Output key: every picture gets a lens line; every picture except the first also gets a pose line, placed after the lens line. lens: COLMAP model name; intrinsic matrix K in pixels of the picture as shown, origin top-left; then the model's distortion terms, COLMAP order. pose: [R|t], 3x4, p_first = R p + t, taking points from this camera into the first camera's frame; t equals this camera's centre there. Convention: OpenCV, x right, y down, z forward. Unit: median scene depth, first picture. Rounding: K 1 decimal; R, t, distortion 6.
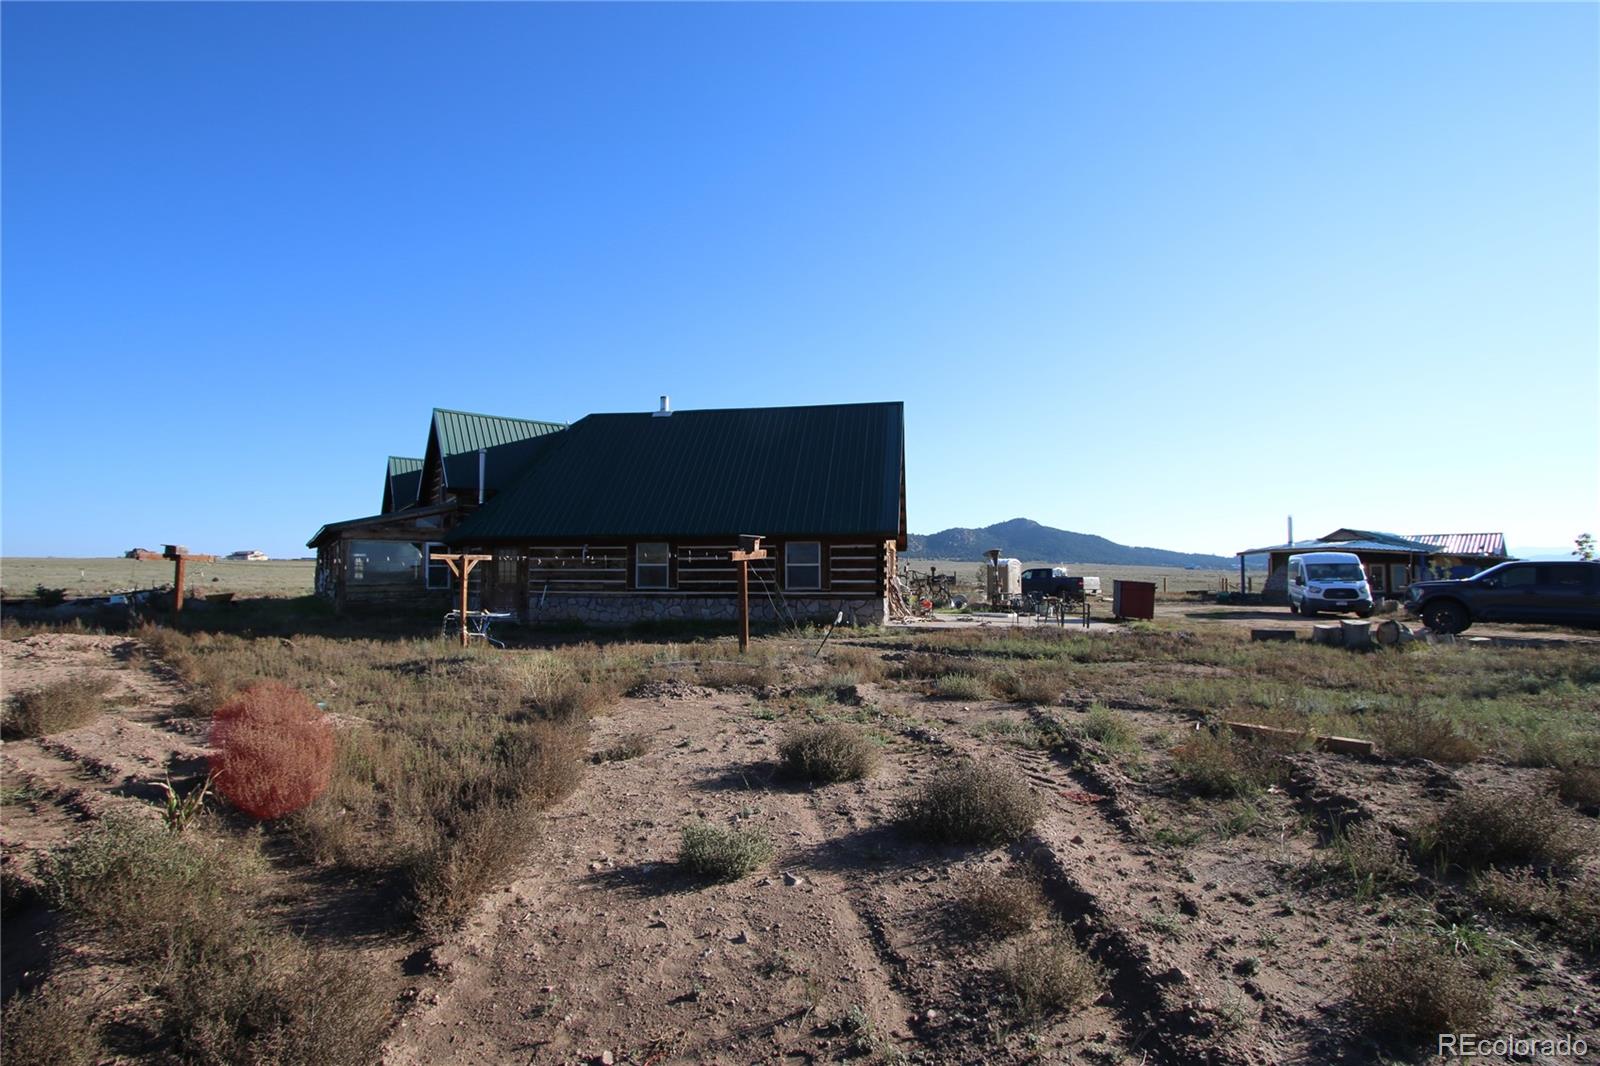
lens RADIAL K [[736.4, 0, 800.0], [0, 736.4, 533.0], [0, 0, 1]] dist [-0.002966, -0.000131]
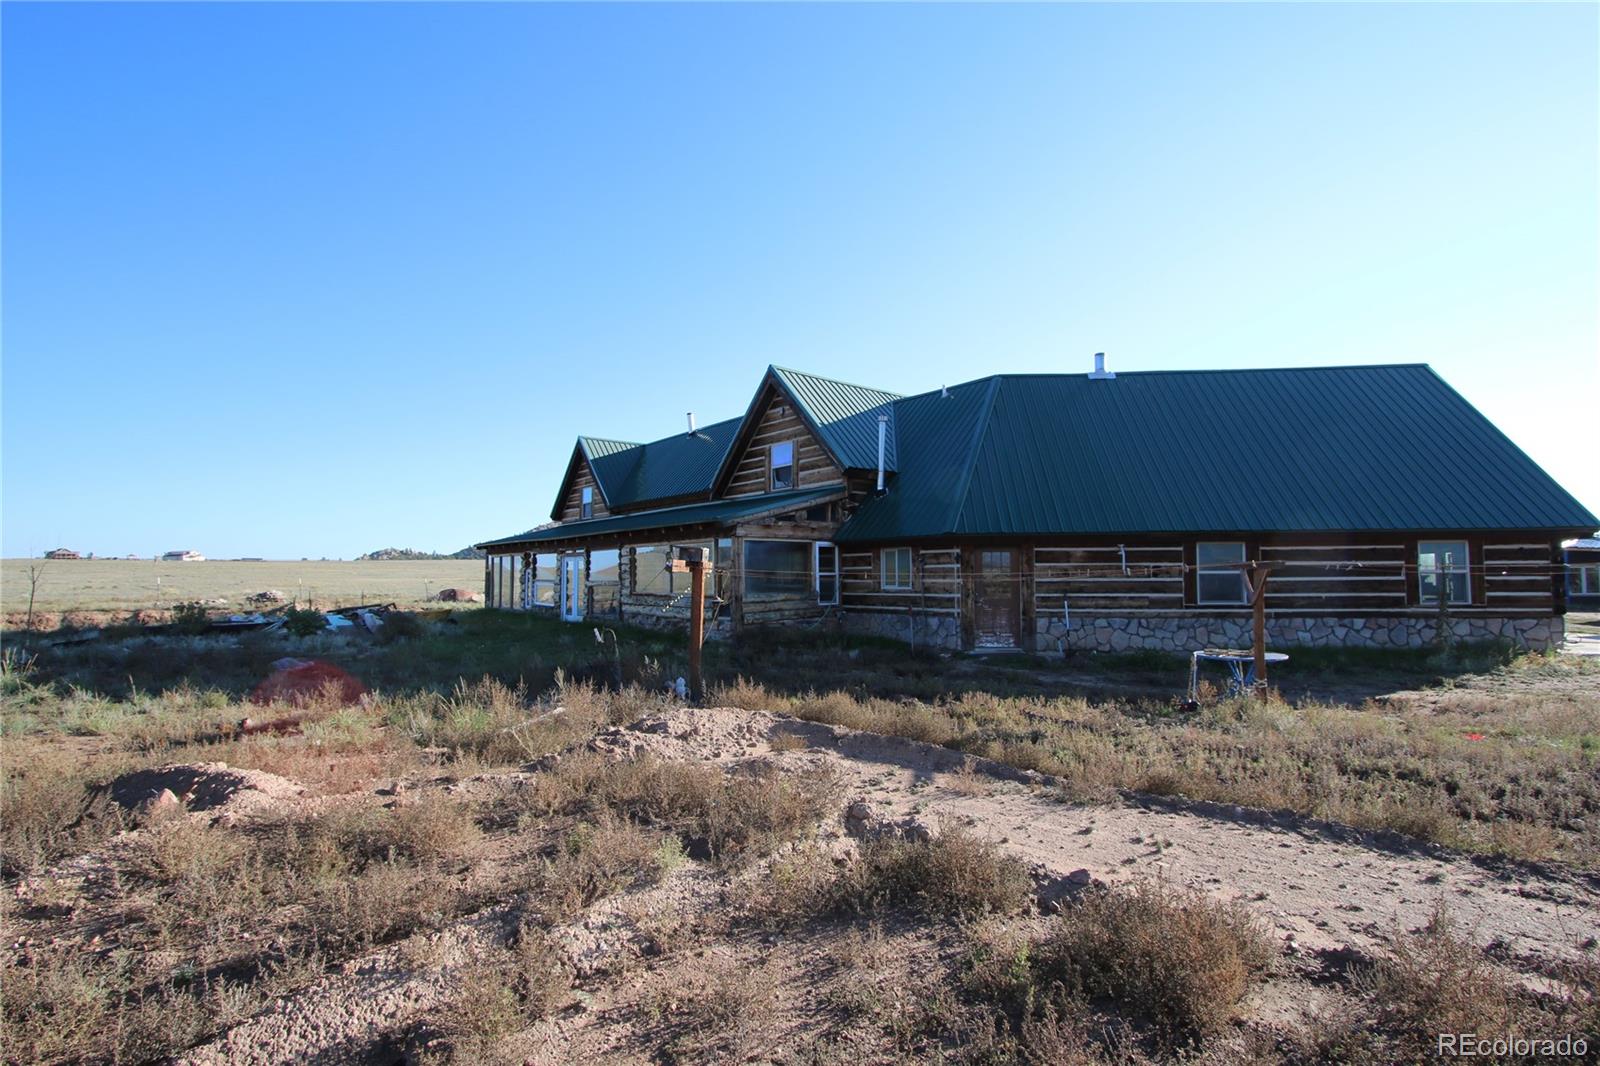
lens RADIAL K [[736.4, 0, 800.0], [0, 736.4, 533.0], [0, 0, 1]] dist [-0.002966, -0.000131]
pose [[0.995954, -0.000264, 0.089864, -0.665041], [-0.000002, 0.999996, 0.002956, 0.001901], [-0.089865, -0.002944, 0.995950, 0.300783]]
